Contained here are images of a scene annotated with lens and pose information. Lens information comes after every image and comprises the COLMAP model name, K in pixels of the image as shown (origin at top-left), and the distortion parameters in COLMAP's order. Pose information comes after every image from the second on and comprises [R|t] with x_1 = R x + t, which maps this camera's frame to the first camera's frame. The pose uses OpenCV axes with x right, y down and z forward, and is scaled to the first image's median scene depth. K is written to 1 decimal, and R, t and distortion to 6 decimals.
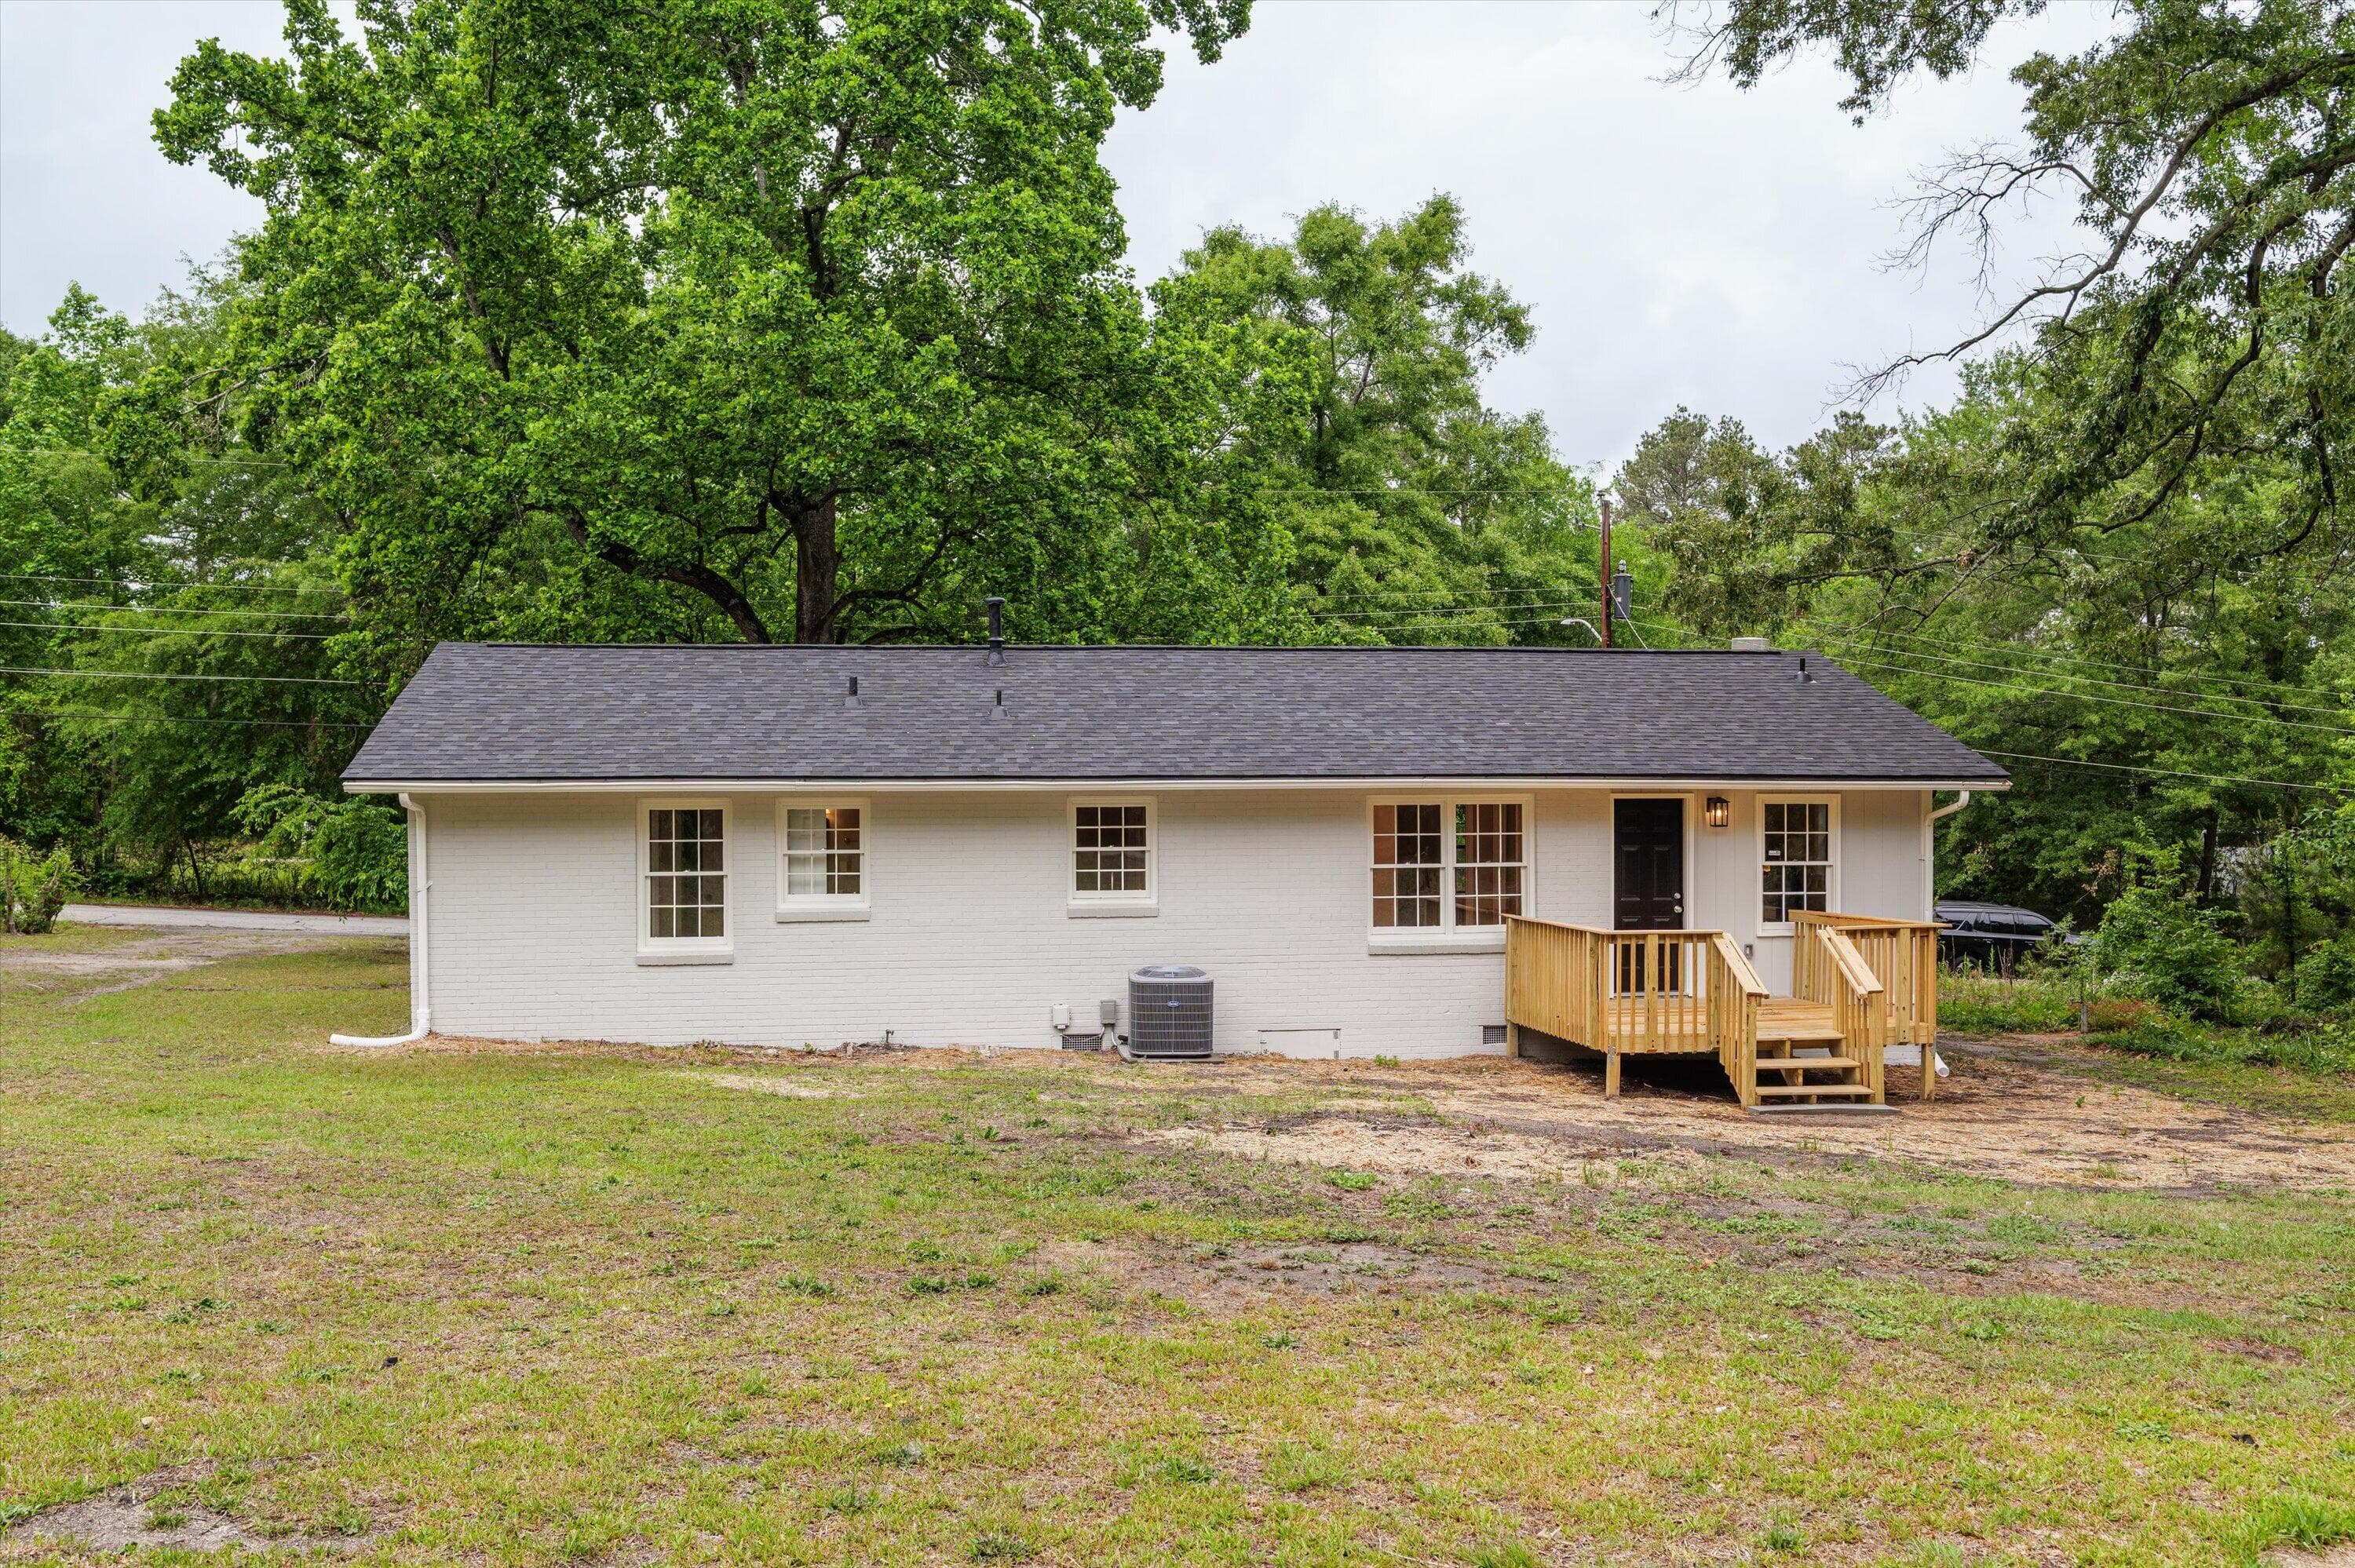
lens RADIAL K [[2248.1, 0, 1159.3], [0, 2248.1, 790.4], [0, 0, 1]] dist [0.000660, -0.001100]
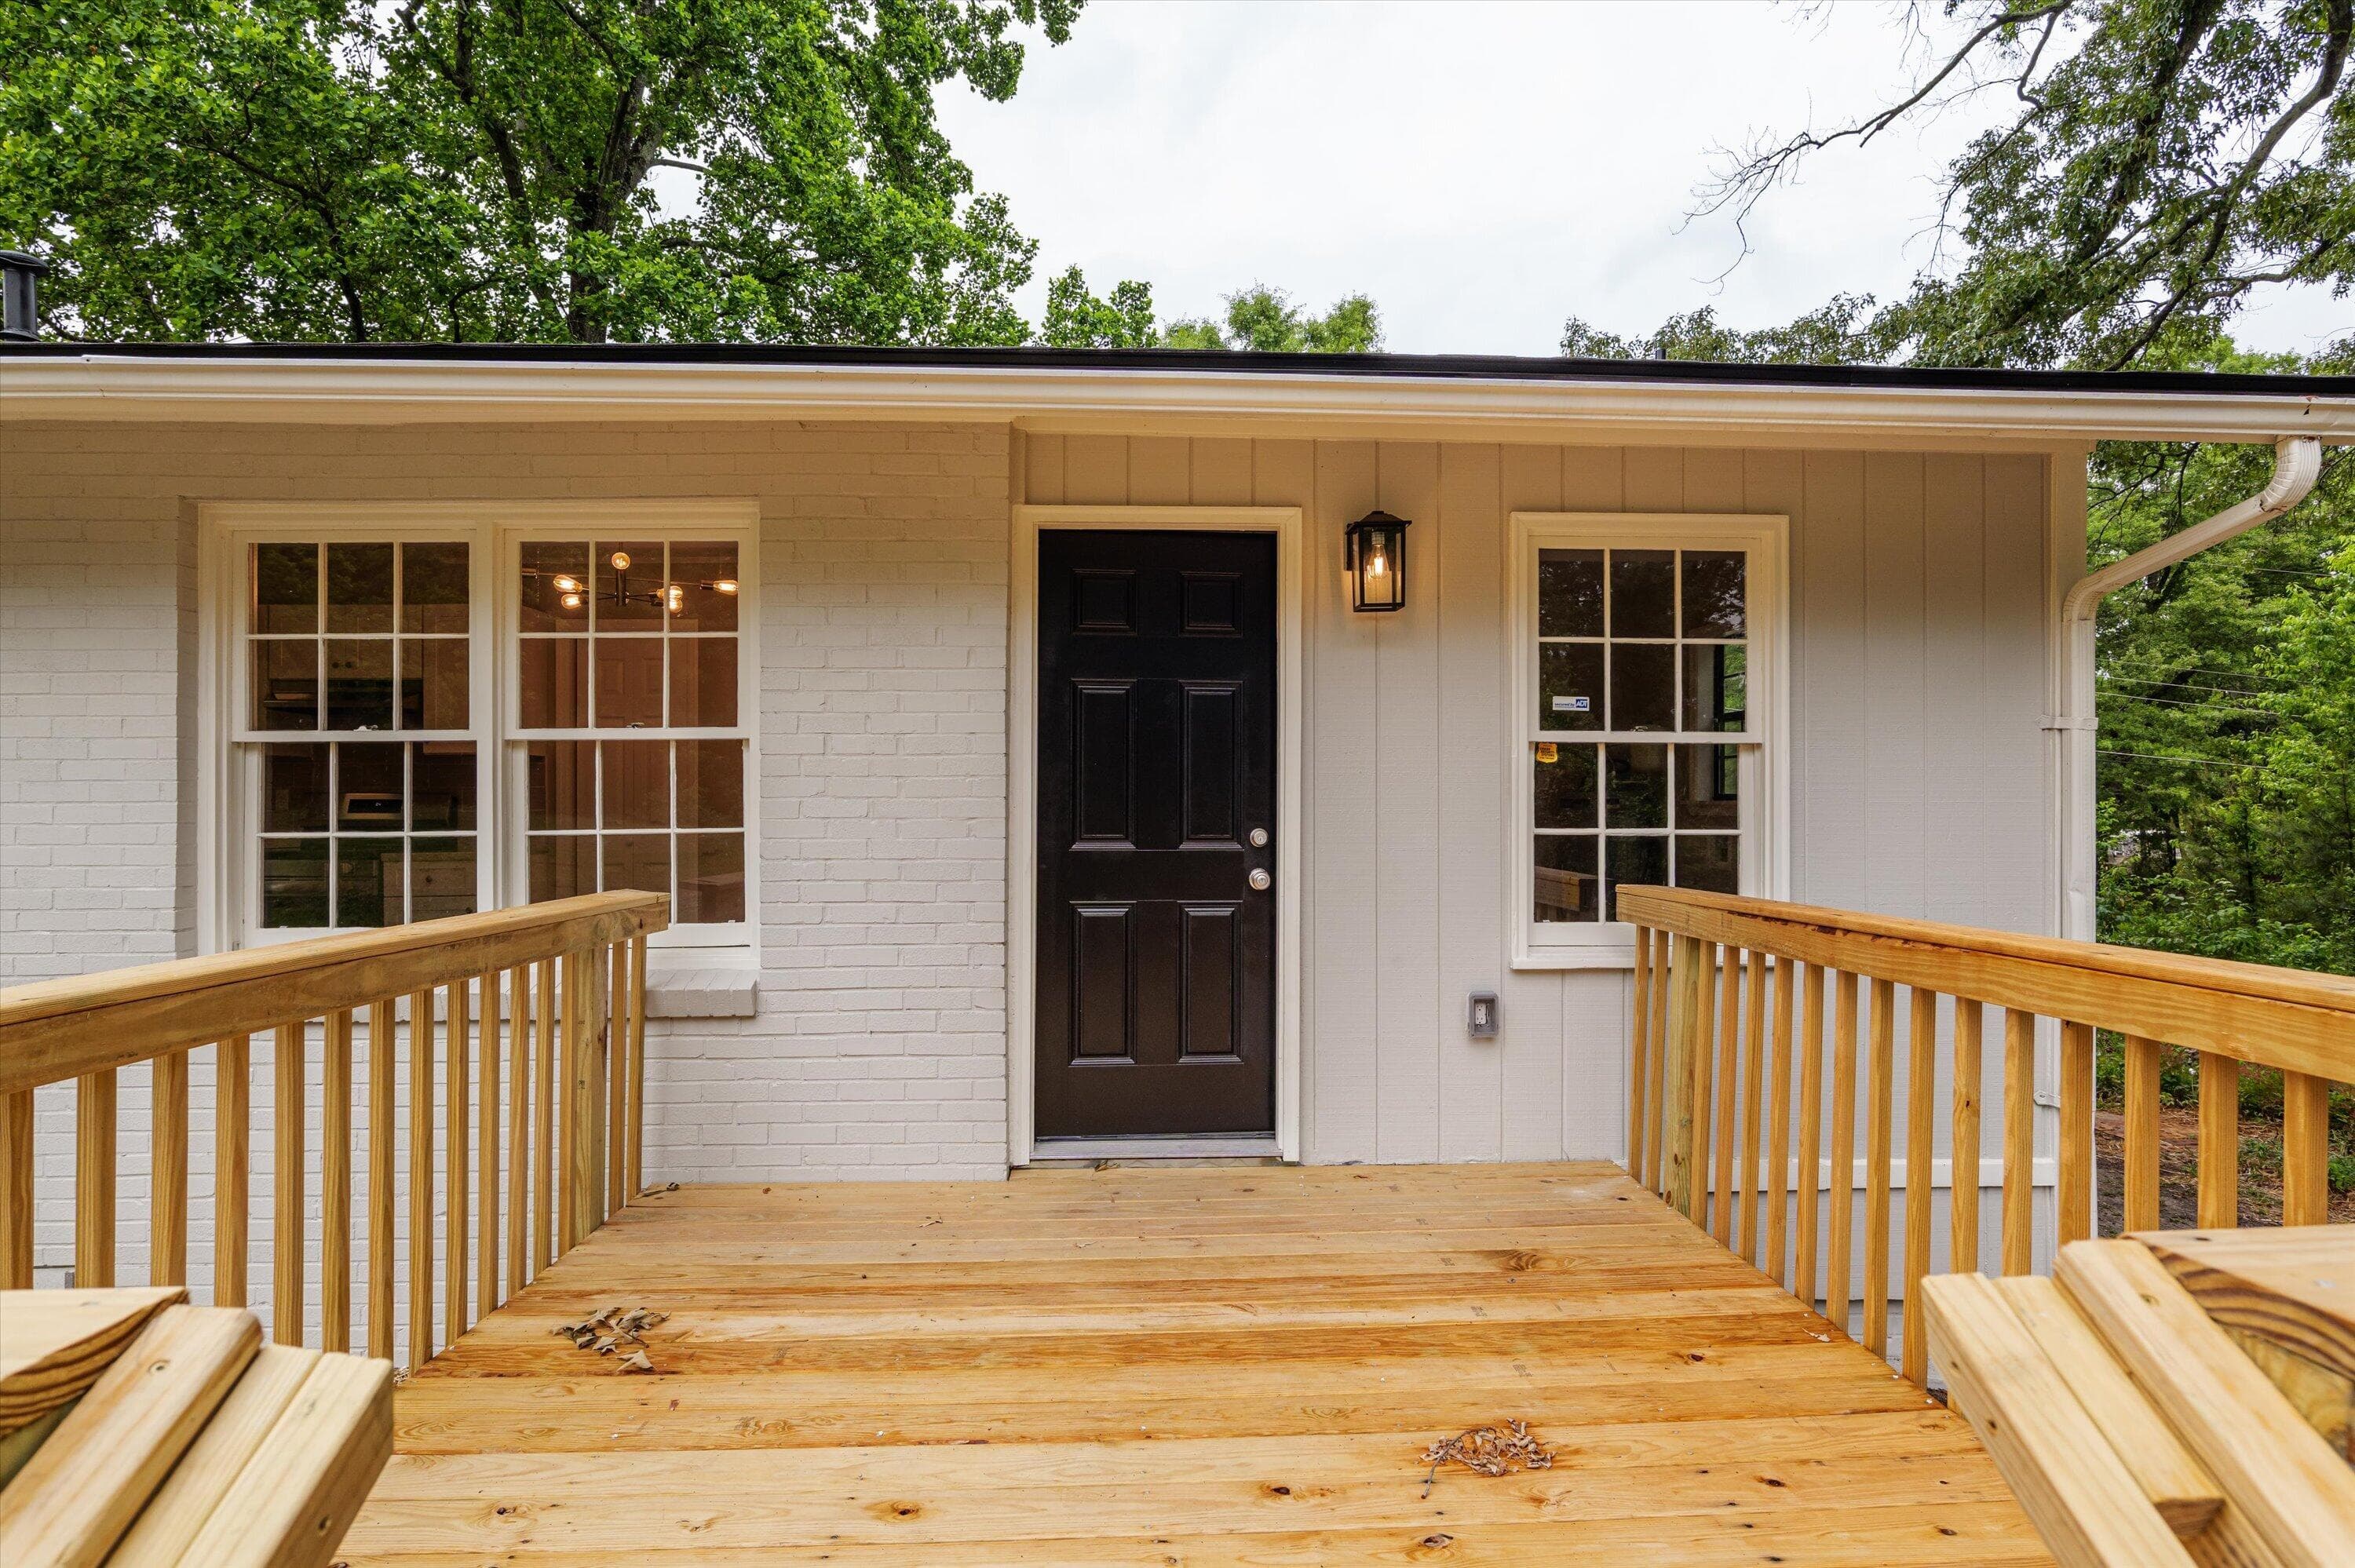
lens RADIAL K [[1081.3, 0, 1215.3], [0, 1081.3, 788.8], [0, 0, 1]] dist [-0.001263, -0.000174]
pose [[0.993459, -0.000279, -0.114192, 0.243655], [-0.001823, 0.999831, -0.018304, 0.043058], [0.114178, 0.018392, 0.993290, 0.851404]]
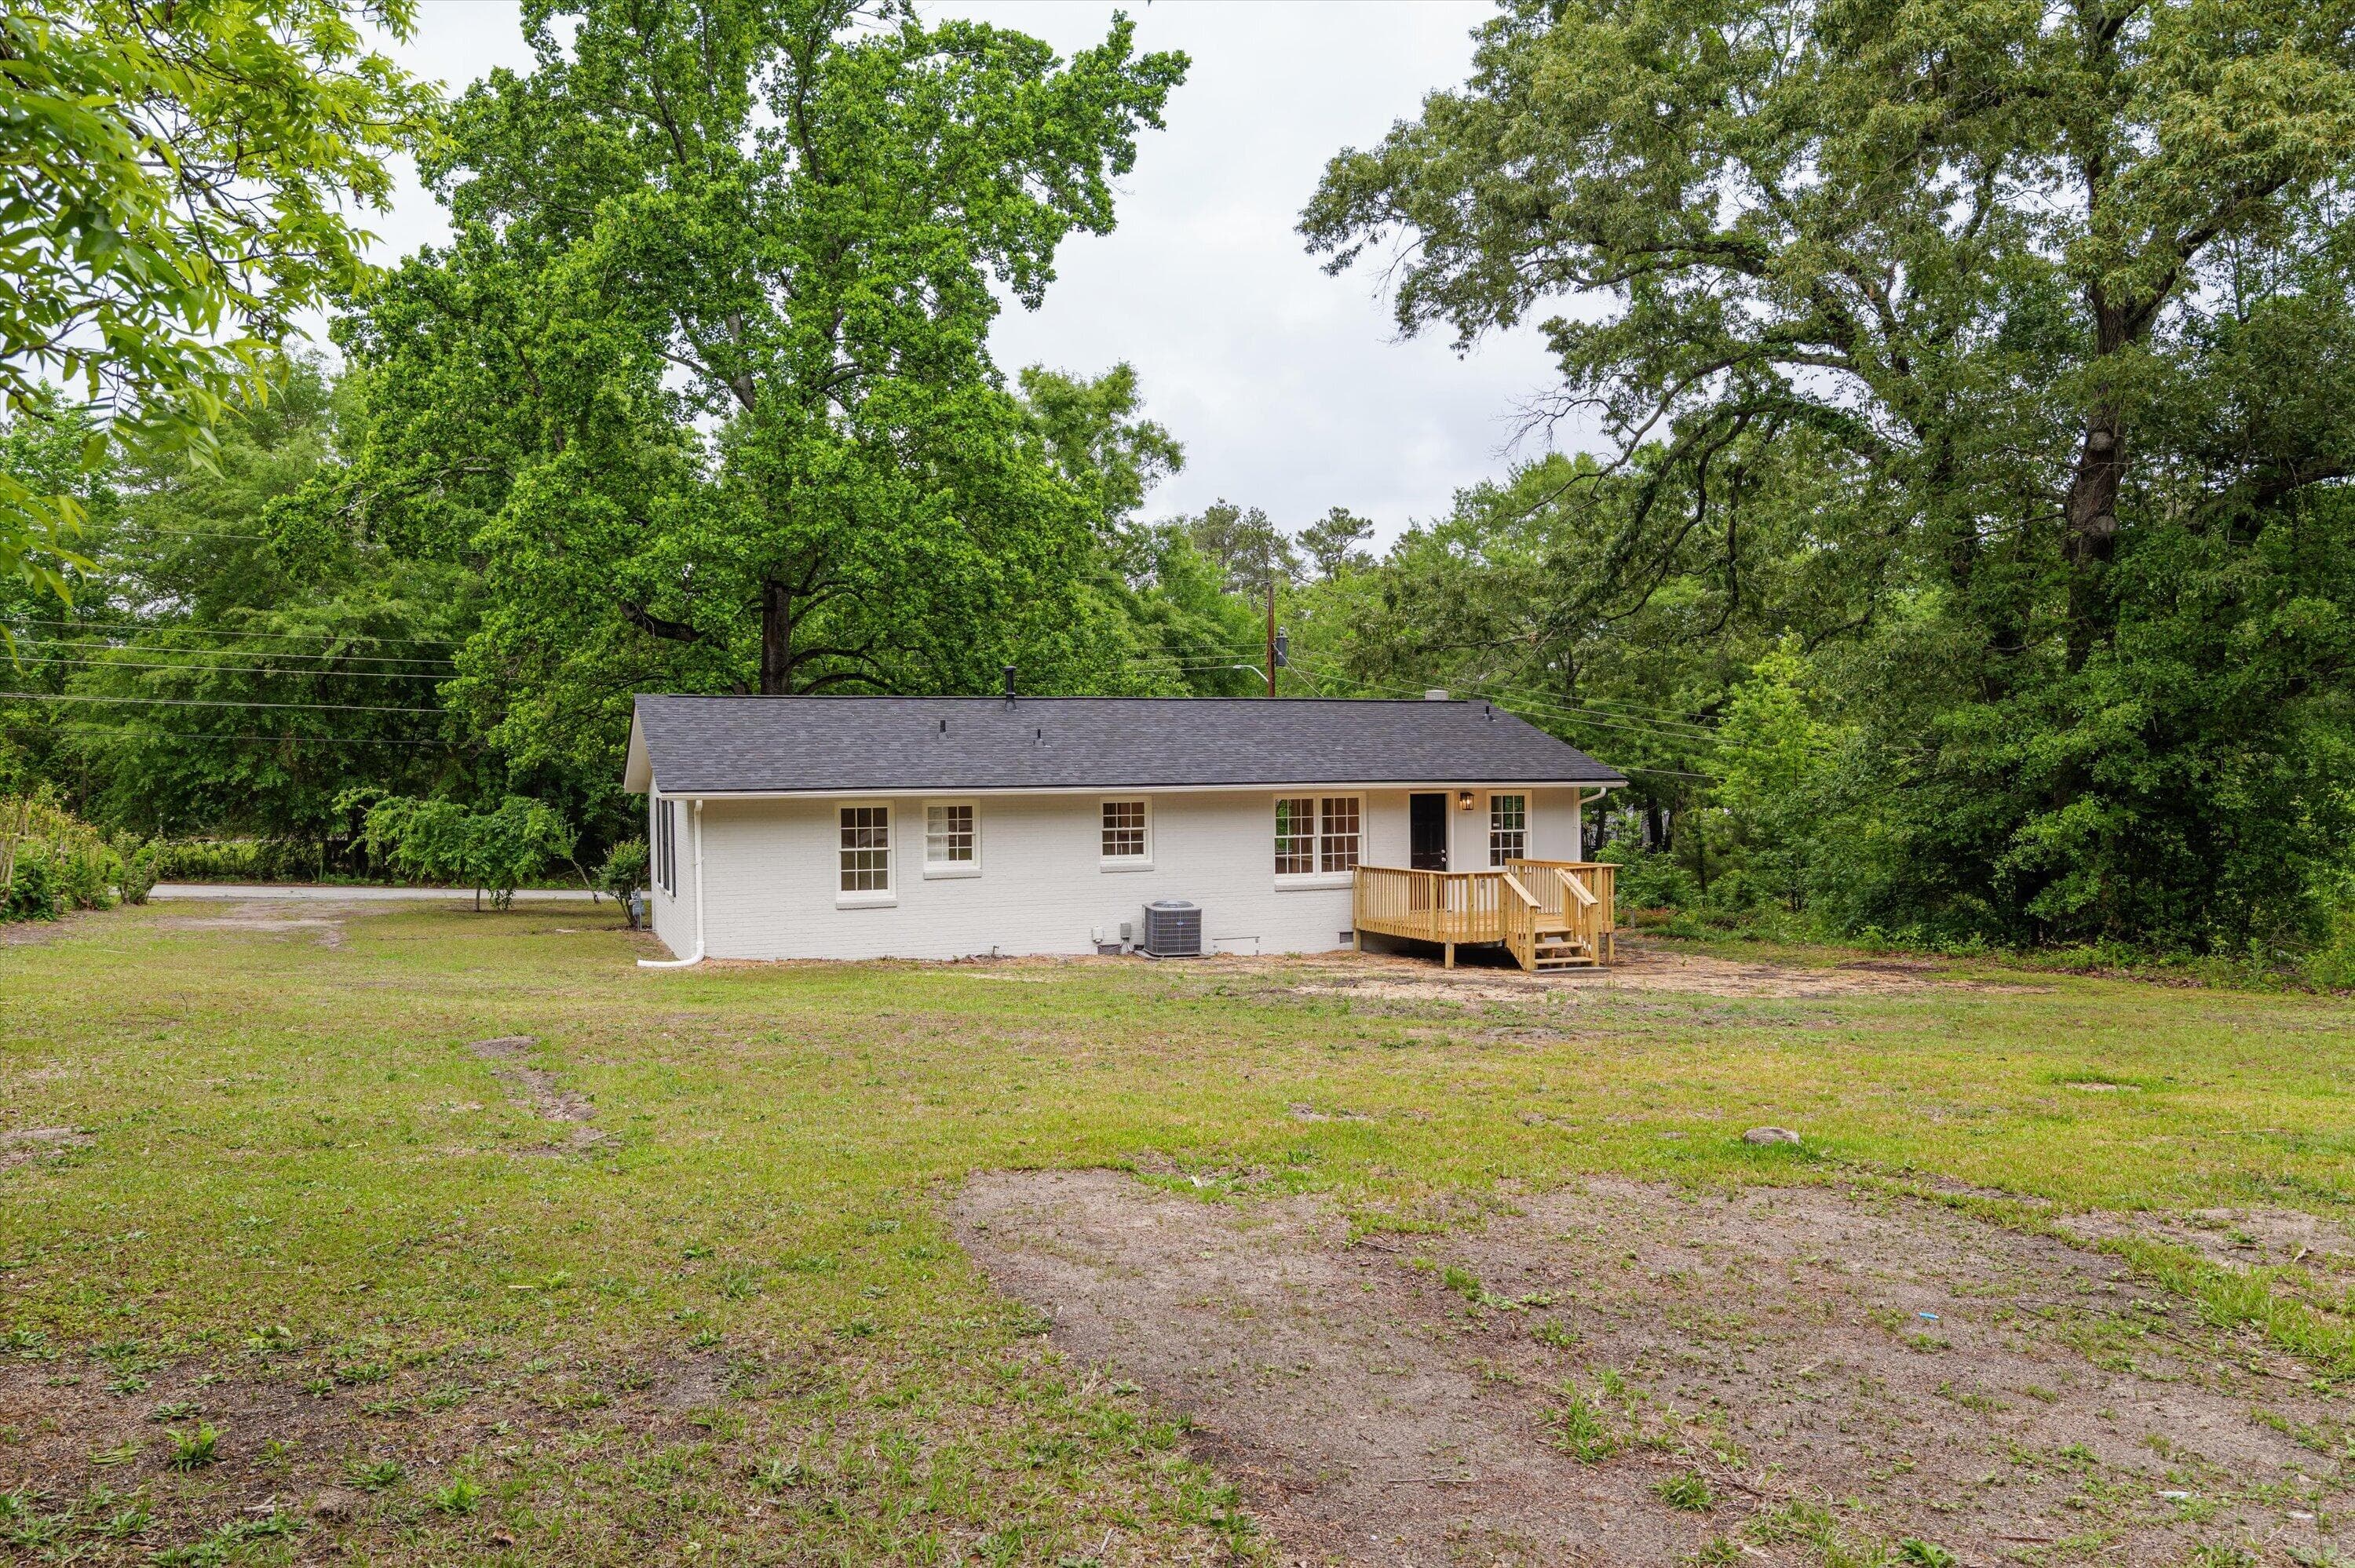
lens RADIAL K [[1780.2, 0, 1177.5], [0, 1780.2, 784.0], [0, 0, 1]] dist [-0.001820, 0.000373]
pose [[0.966634, -0.009271, 0.255995, -0.301290], [0.007298, 0.999936, 0.008657, -0.016269], [-0.256058, -0.006500, 0.966639, -0.230620]]
